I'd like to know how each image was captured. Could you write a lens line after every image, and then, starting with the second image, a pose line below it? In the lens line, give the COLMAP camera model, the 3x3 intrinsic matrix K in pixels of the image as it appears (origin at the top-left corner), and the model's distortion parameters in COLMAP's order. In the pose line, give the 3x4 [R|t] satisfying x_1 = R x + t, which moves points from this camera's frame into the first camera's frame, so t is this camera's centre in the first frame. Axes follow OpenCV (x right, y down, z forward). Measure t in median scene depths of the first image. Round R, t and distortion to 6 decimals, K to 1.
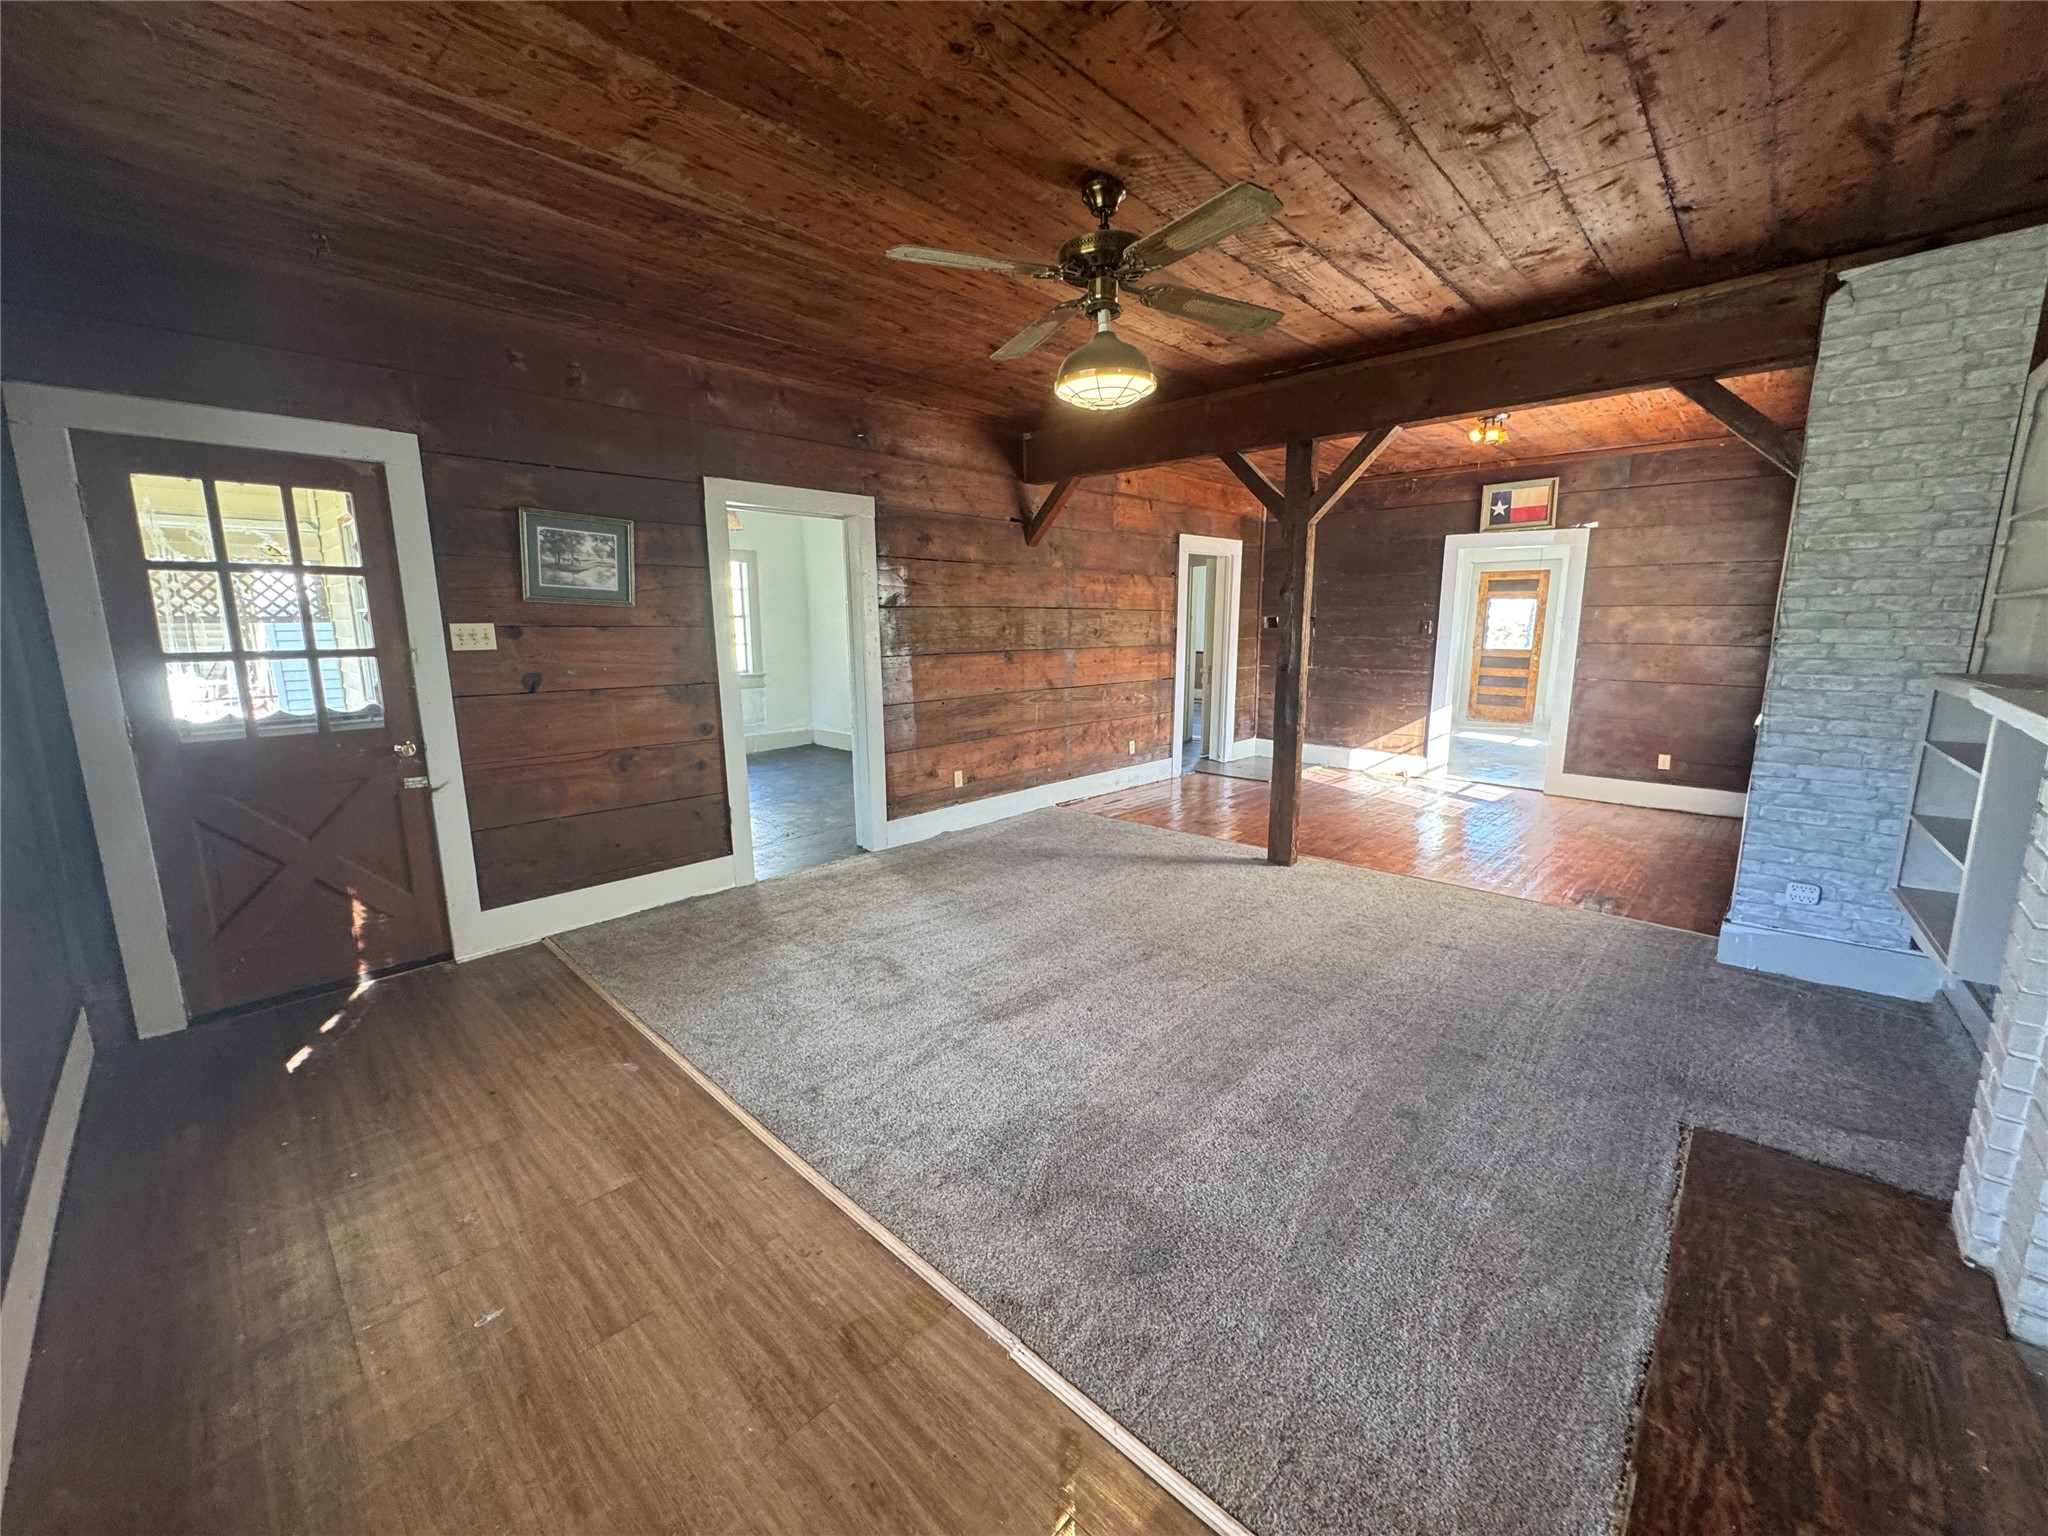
lens RADIAL K [[819.1, 0, 1021.5], [0, 819.1, 772.7], [0, 0, 1]] dist [-0.001657, -0.000473]
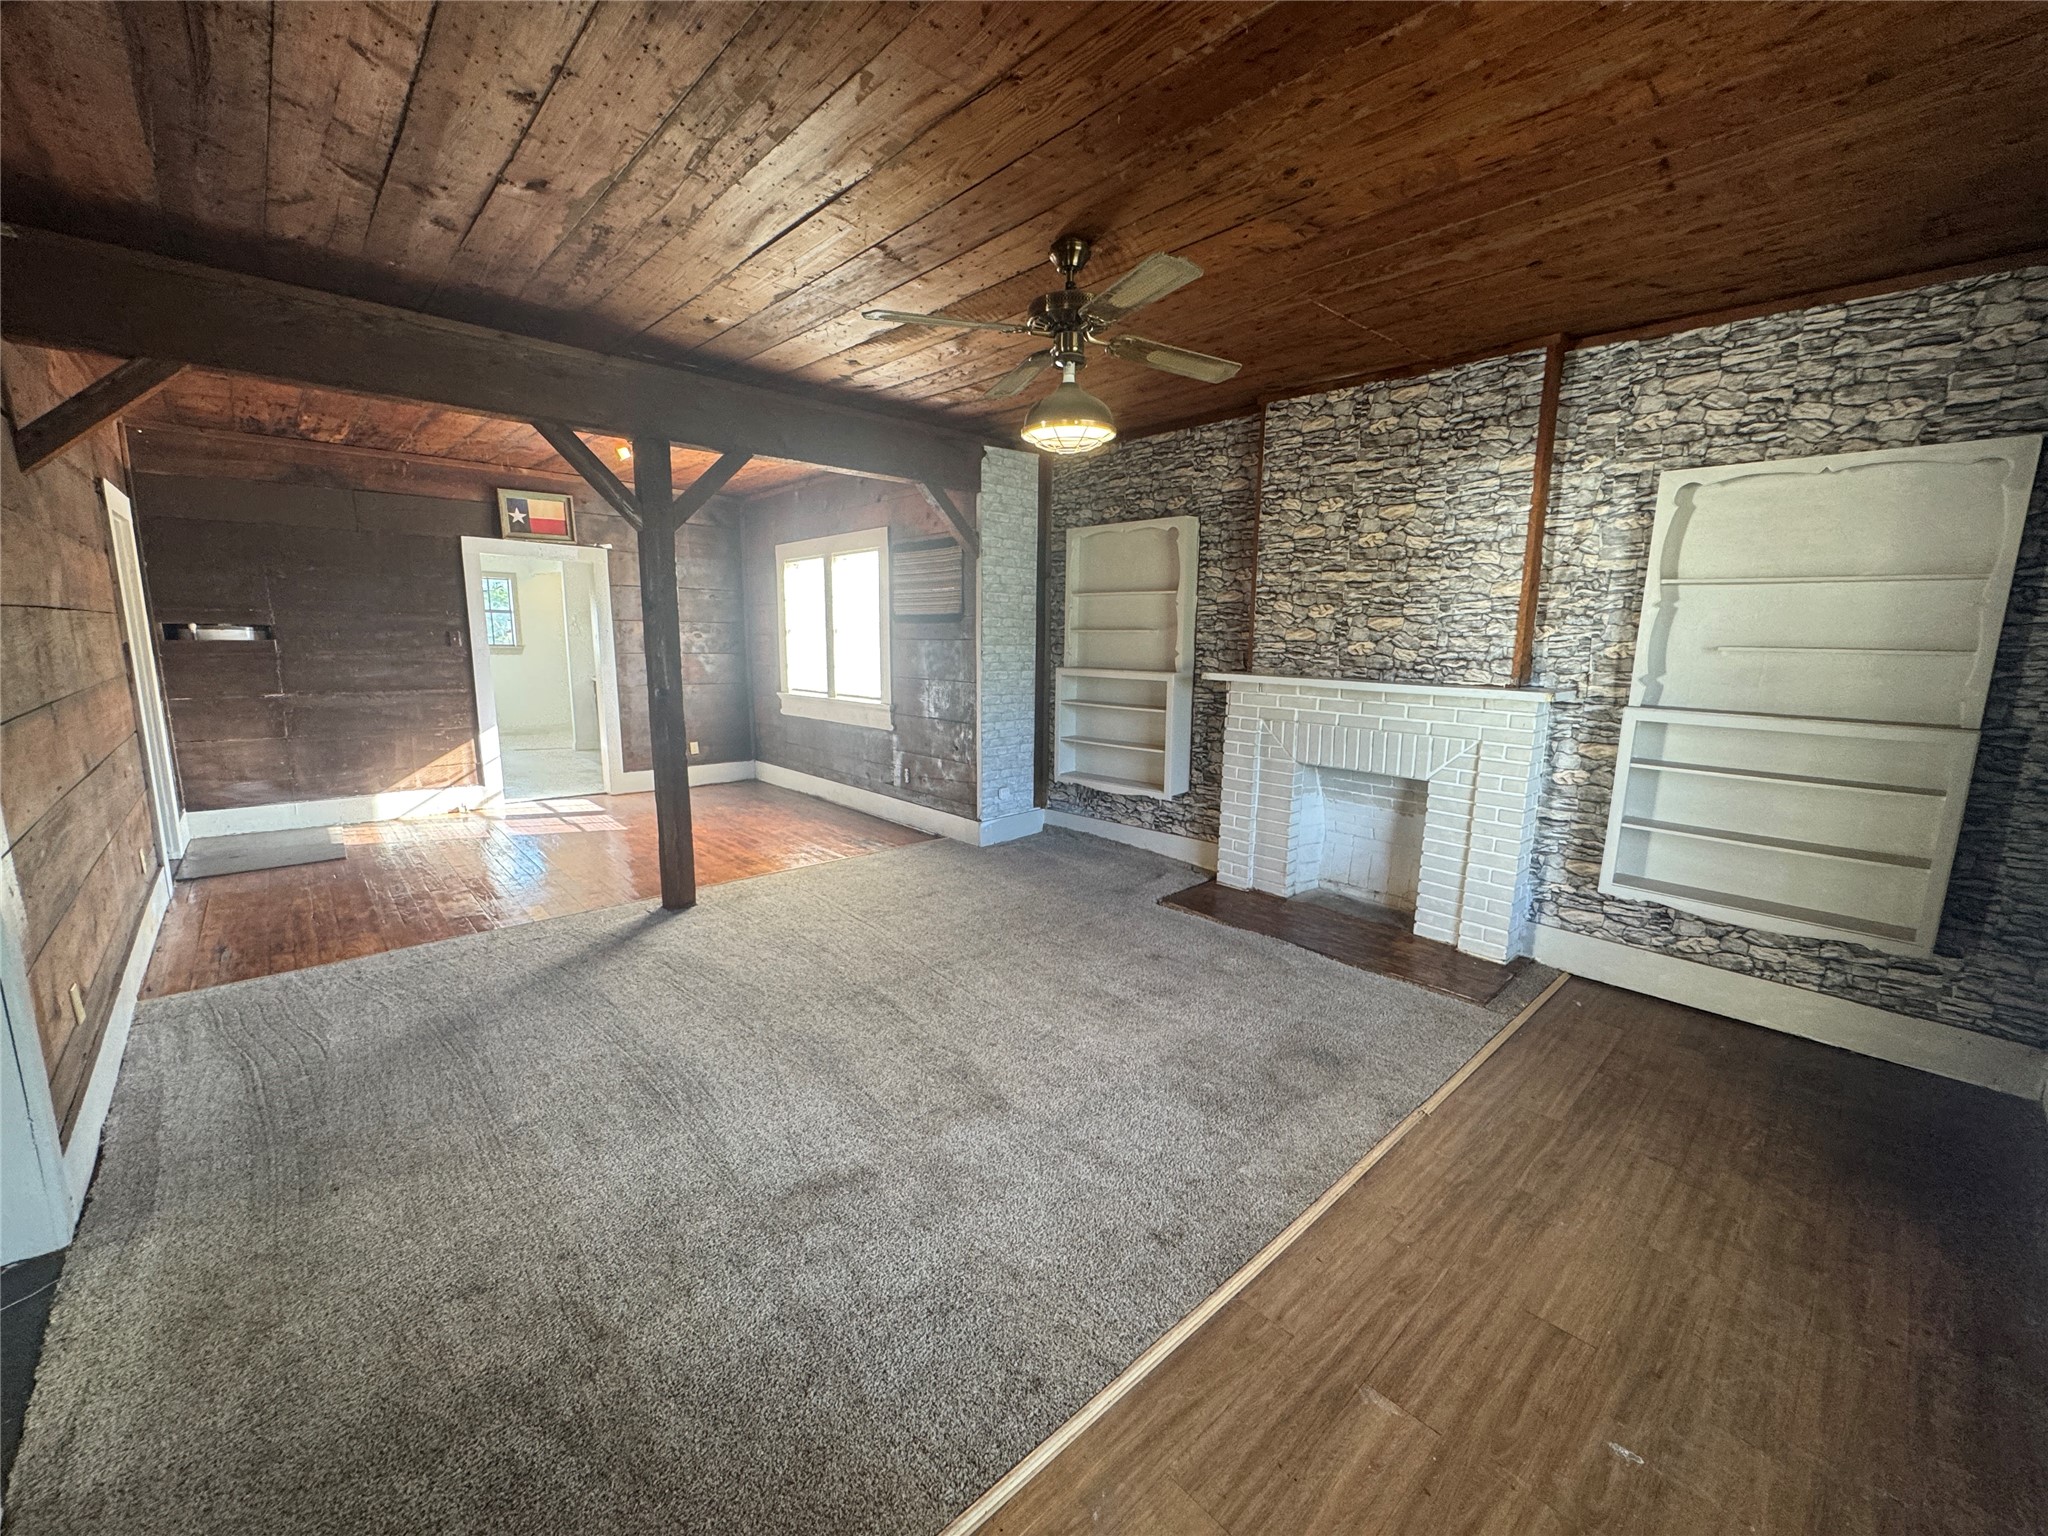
lens RADIAL K [[819.1, 0, 1021.5], [0, 819.1, 772.7], [0, 0, 1]] dist [-0.001657, -0.000473]
pose [[0.061346, -0.167117, 0.984027, -0.678111], [0.166423, 0.973795, 0.155004, -0.142939], [-0.984144, 0.154255, 0.087551, 0.683618]]
